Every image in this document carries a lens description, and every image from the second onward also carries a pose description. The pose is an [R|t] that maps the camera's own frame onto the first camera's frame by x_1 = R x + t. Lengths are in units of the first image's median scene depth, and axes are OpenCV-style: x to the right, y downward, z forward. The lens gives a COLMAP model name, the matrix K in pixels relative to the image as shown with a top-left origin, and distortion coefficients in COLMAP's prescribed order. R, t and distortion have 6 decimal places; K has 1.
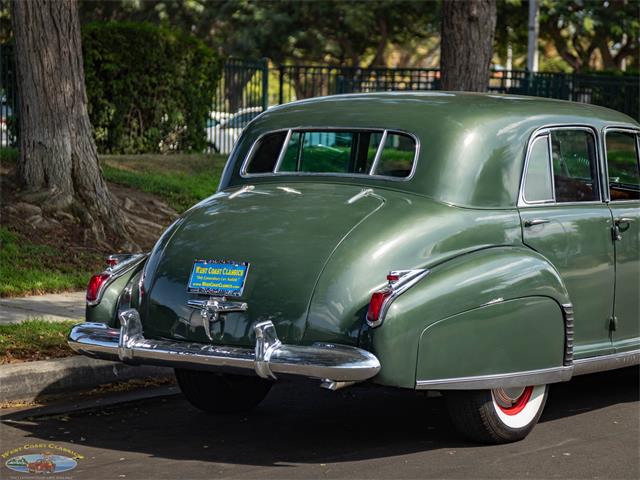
lens RADIAL K [[2219.3, 0, 345.3], [0, 2219.3, 240.0], [0, 0, 1]] dist [0.042443, 0.362133]
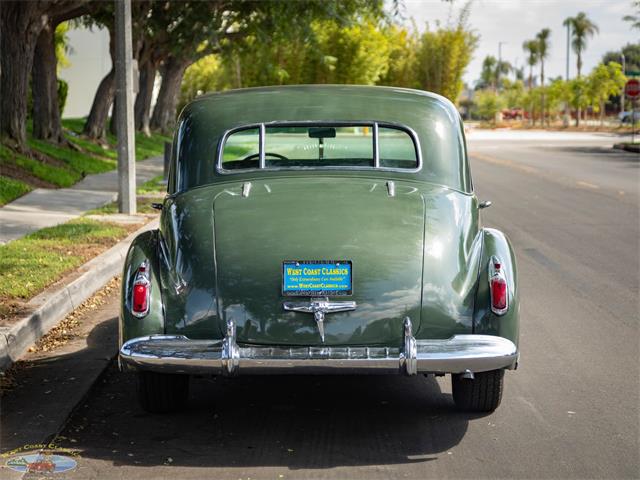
lens RADIAL K [[1701.5, 0, 319.4], [0, 1701.5, 239.7], [0, 0, 1]] dist [0.087672, 0.792746]
pose [[0.814138, -0.064860, 0.577037, -0.412729], [0.047121, 0.997844, 0.045677, -0.028957], [-0.578756, -0.009997, 0.815439, 0.323753]]
